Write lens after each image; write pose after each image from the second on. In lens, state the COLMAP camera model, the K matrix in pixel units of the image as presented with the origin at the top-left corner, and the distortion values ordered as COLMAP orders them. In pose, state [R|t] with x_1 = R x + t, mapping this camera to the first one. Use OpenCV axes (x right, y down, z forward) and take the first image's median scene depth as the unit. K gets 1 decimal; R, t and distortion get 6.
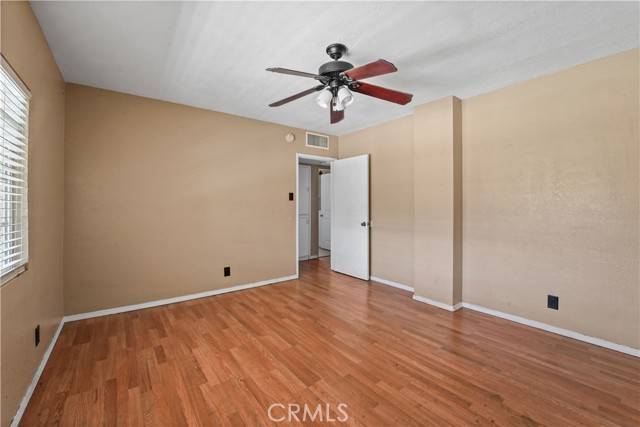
lens RADIAL K [[257.3, 0, 311.8], [0, 257.3, 210.5], [0, 0, 1]] dist [-0.017279, 0.000115]
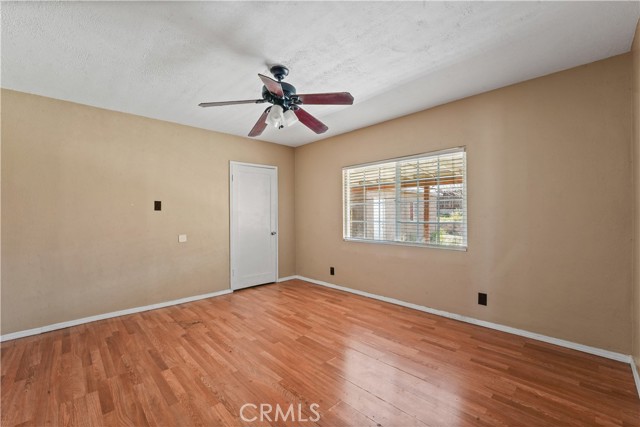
lens RADIAL K [[257.3, 0, 311.8], [0, 257.3, 210.5], [0, 0, 1]] dist [-0.017279, 0.000115]
pose [[-0.992623, 0.009305, -0.120880, 0.097640], [0.007909, 0.999896, 0.012029, -0.052810], [0.120980, 0.010984, -0.992594, 2.174470]]
